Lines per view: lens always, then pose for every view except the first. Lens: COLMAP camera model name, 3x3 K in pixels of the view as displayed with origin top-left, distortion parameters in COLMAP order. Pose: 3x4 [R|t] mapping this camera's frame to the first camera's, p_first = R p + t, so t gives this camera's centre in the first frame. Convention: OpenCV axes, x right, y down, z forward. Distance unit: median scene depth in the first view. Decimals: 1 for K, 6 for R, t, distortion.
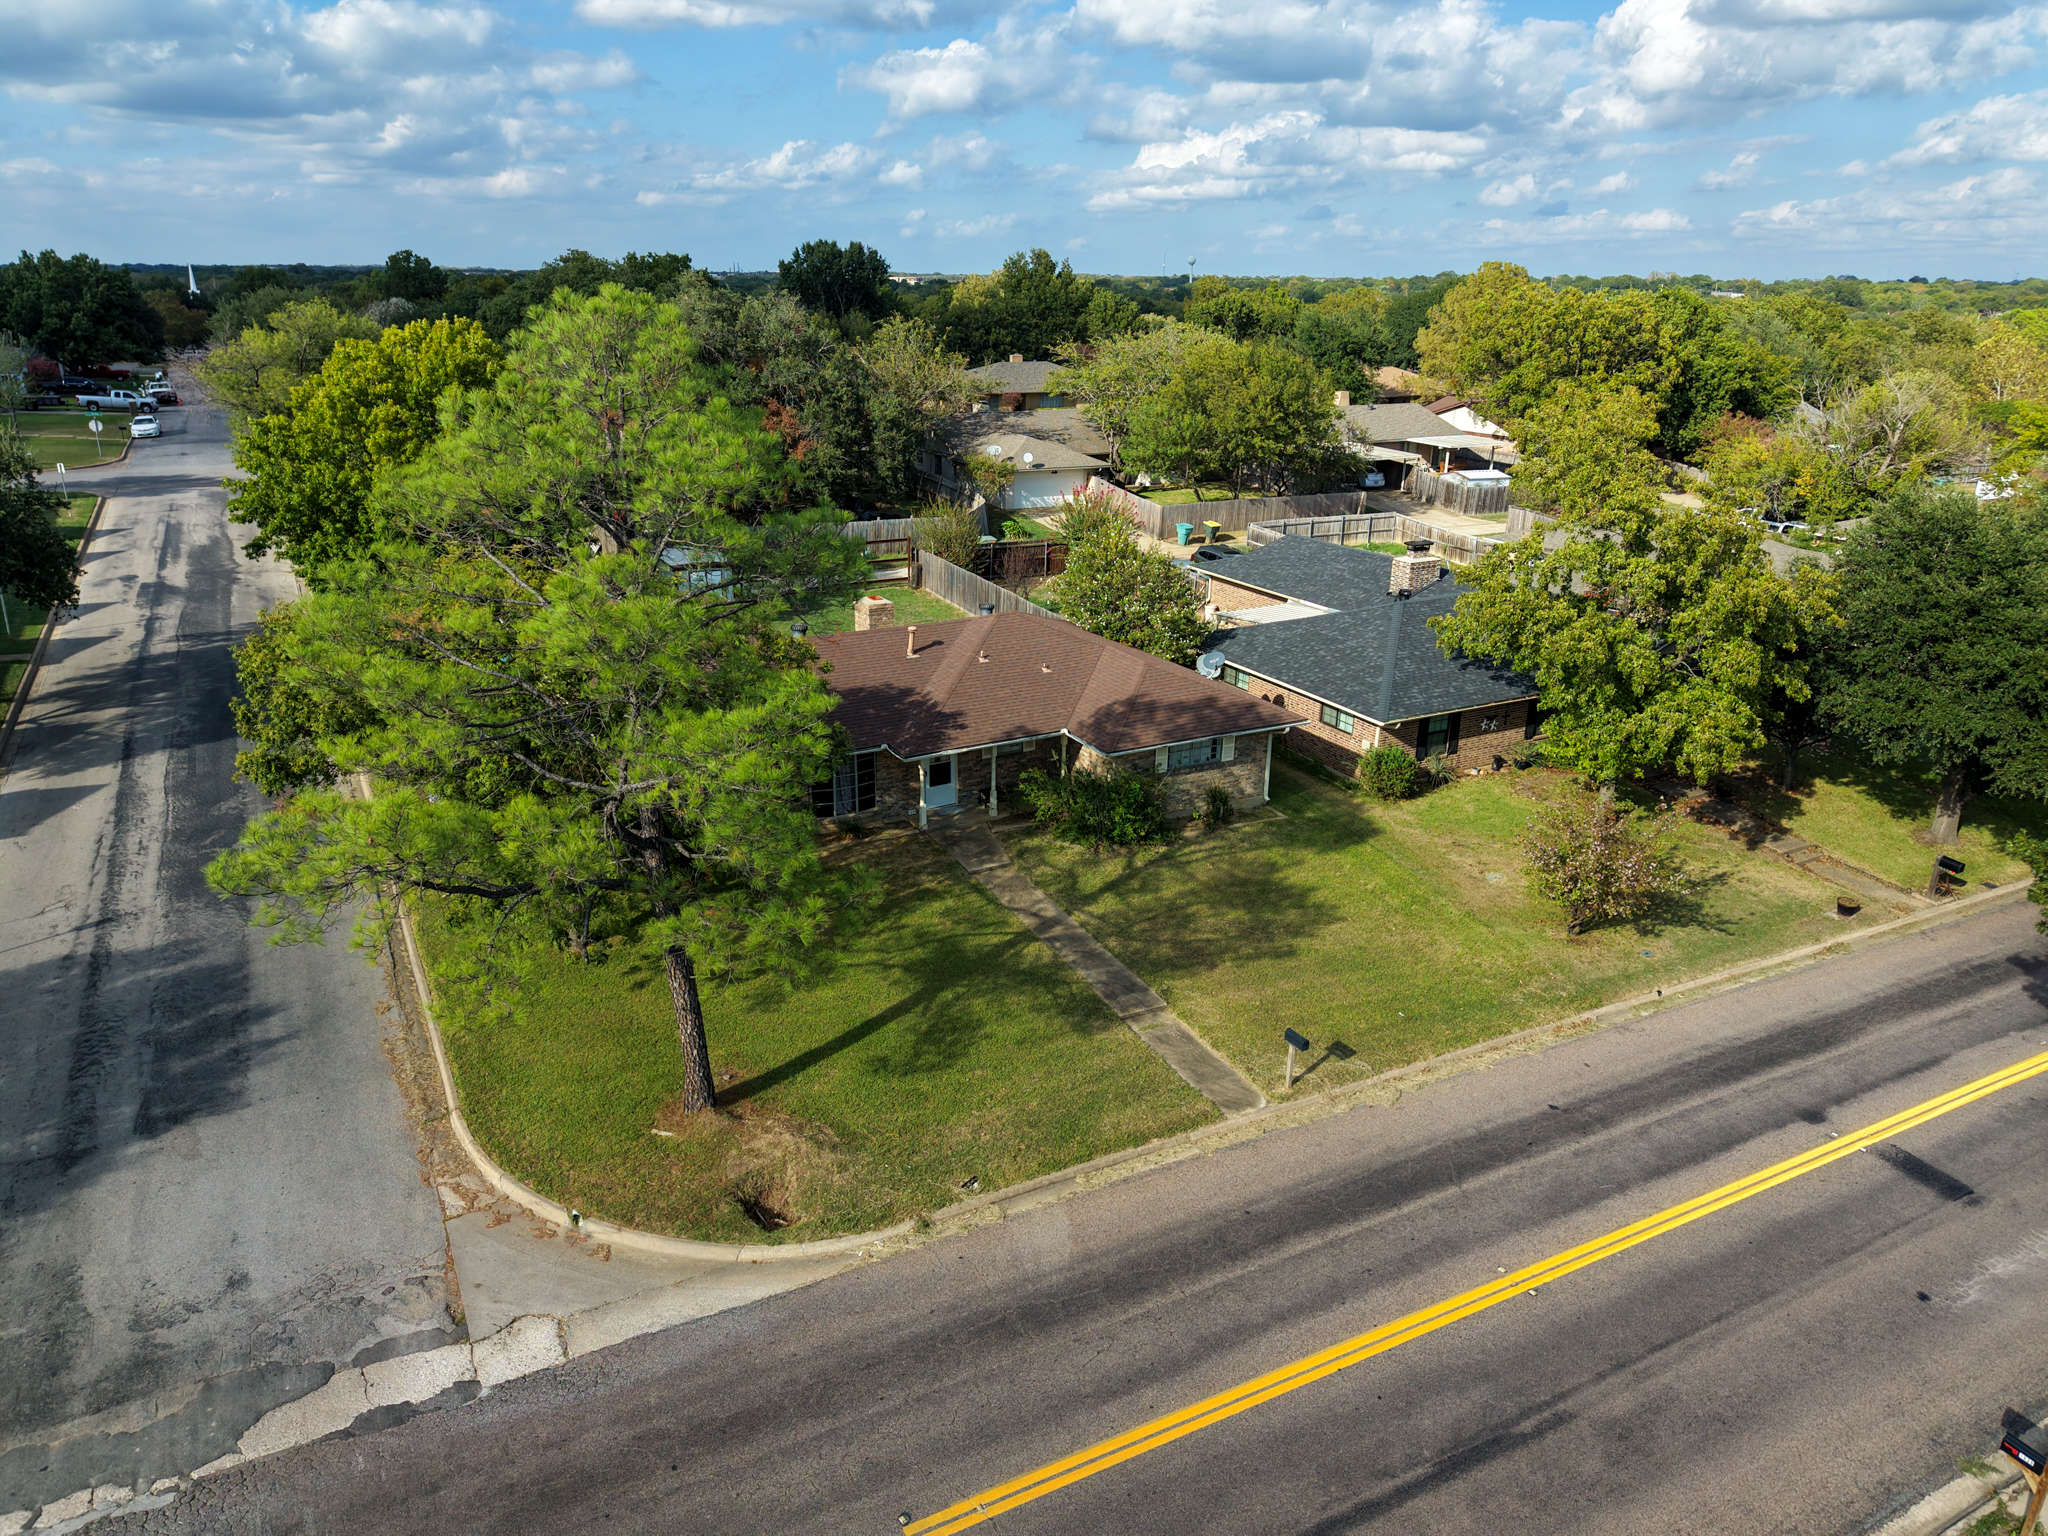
lens RADIAL K [[1385.8, 0, 1024.0], [0, 1385.8, 768.0], [0, 0, 1]] dist [0.008606, -0.002998]
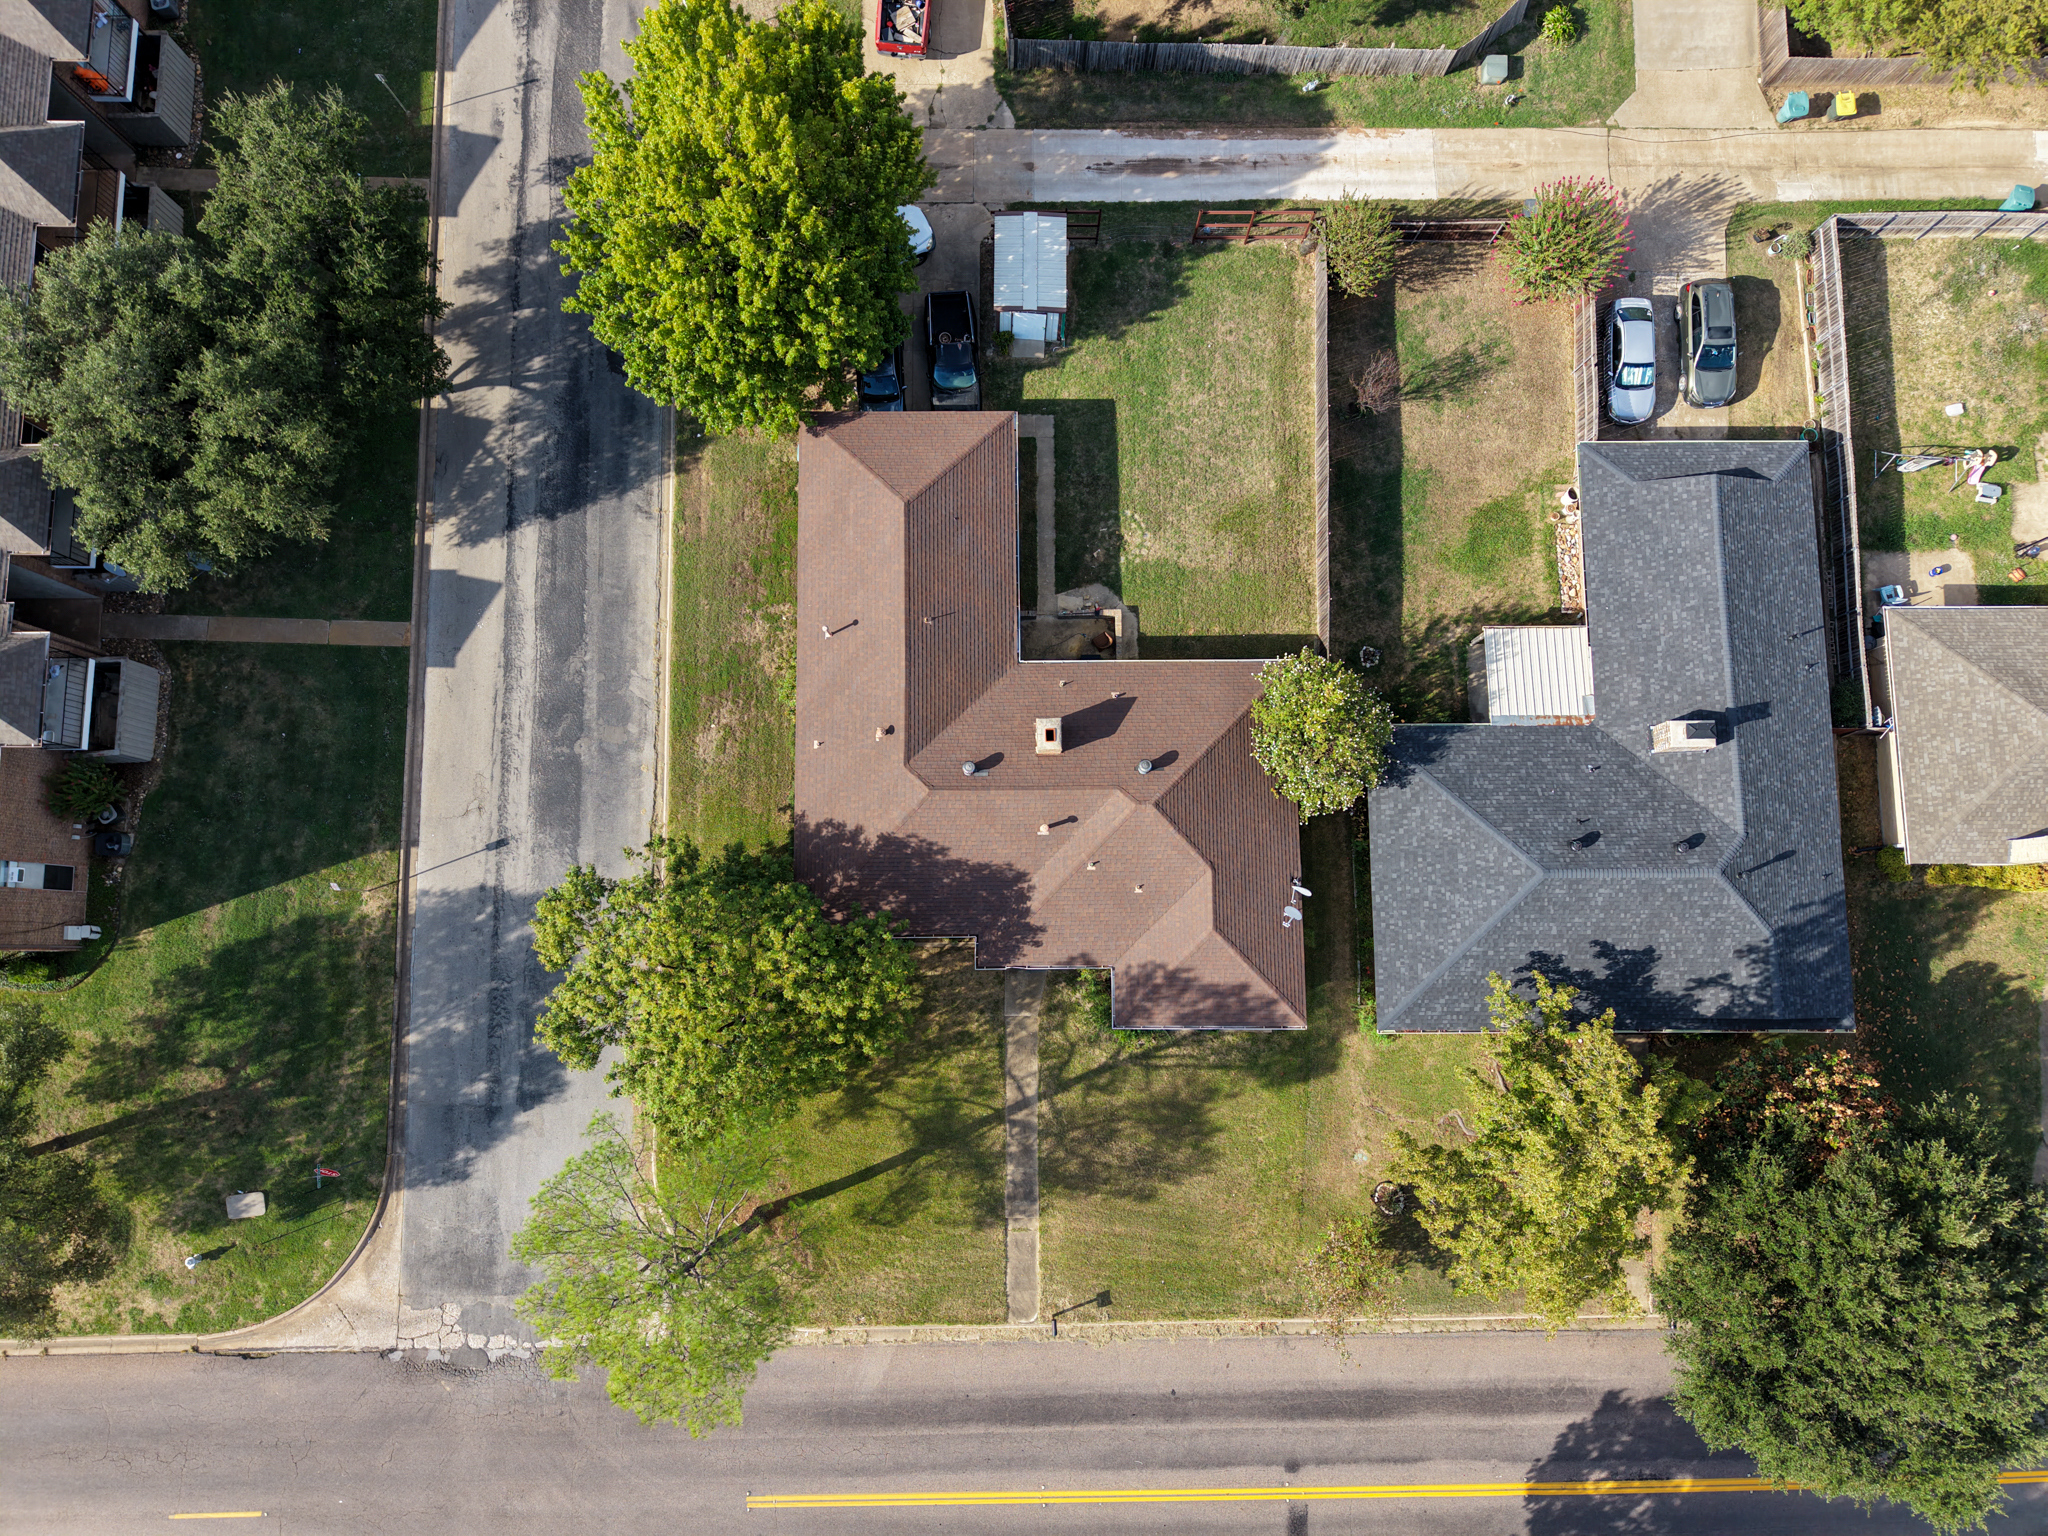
lens RADIAL K [[1457.5, 0, 1024.0], [0, 1457.5, 768.0], [0, 0, 1]] dist [-0.071869, 0.184633]
pose [[0.878487, 0.472856, -0.068318, -0.054570], [-0.155824, 0.418752, 0.894632, -1.707299], [0.451640, -0.775277, 0.441550, 0.662485]]
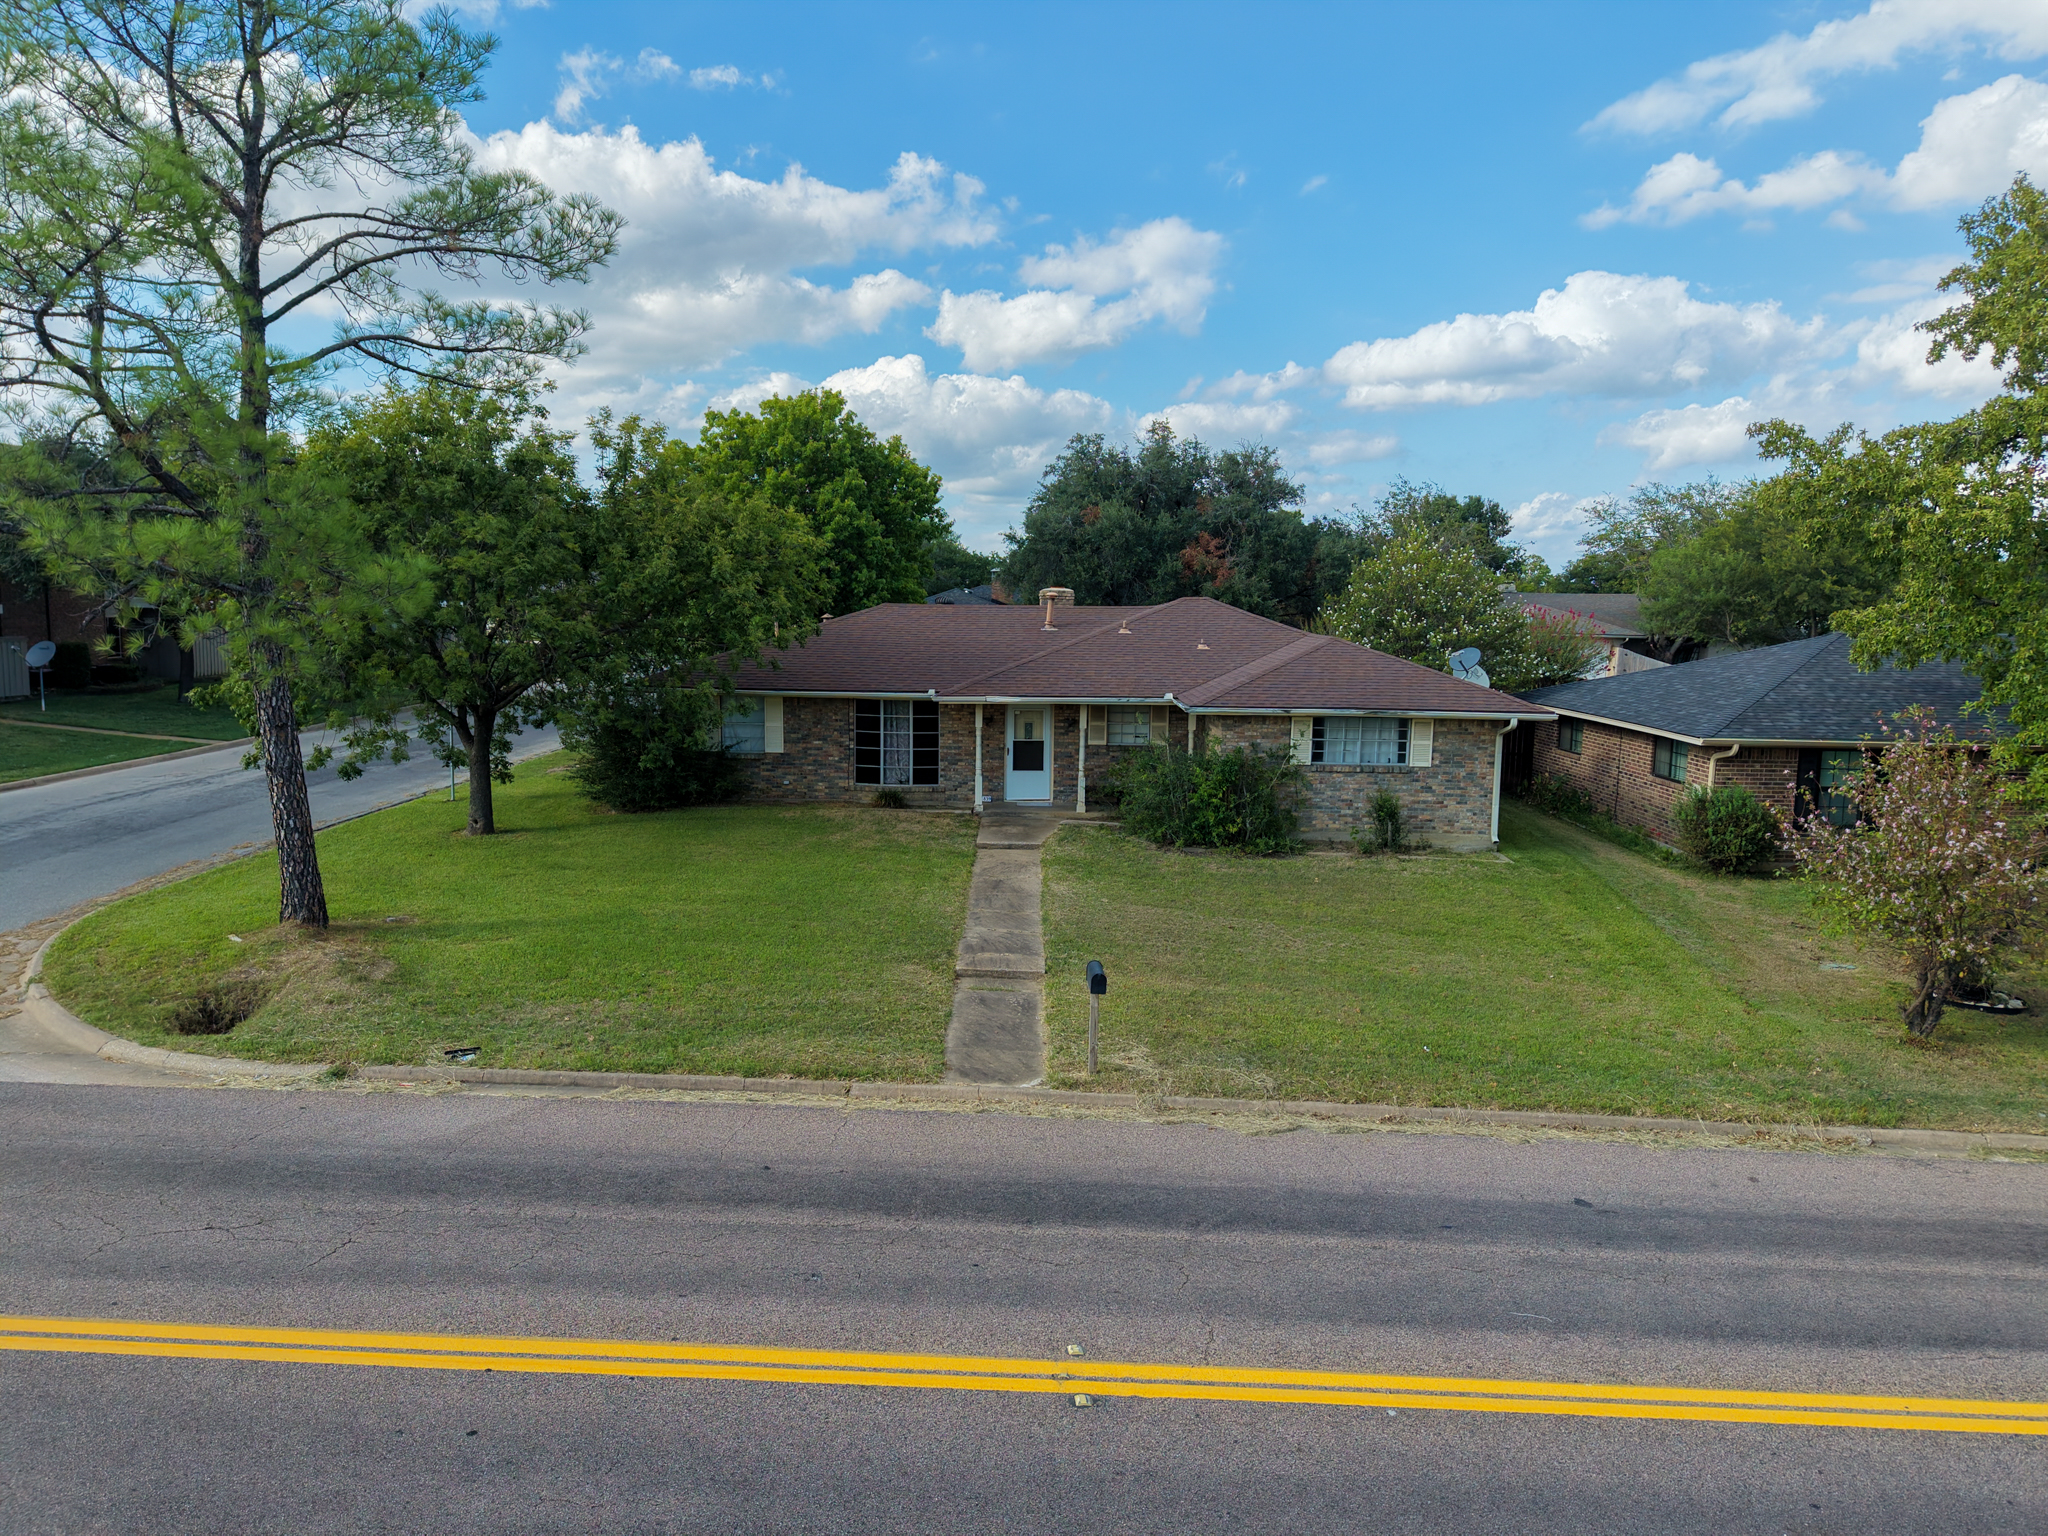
lens RADIAL K [[1385.8, 0, 1024.0], [0, 1385.8, 768.0], [0, 0, 1]] dist [0.008606, -0.002998]
pose [[0.874727, 0.057083, -0.481243, 0.409208], [-0.166913, 0.967766, -0.188596, 0.209840], [0.454965, 0.245296, 0.856059, 0.449986]]
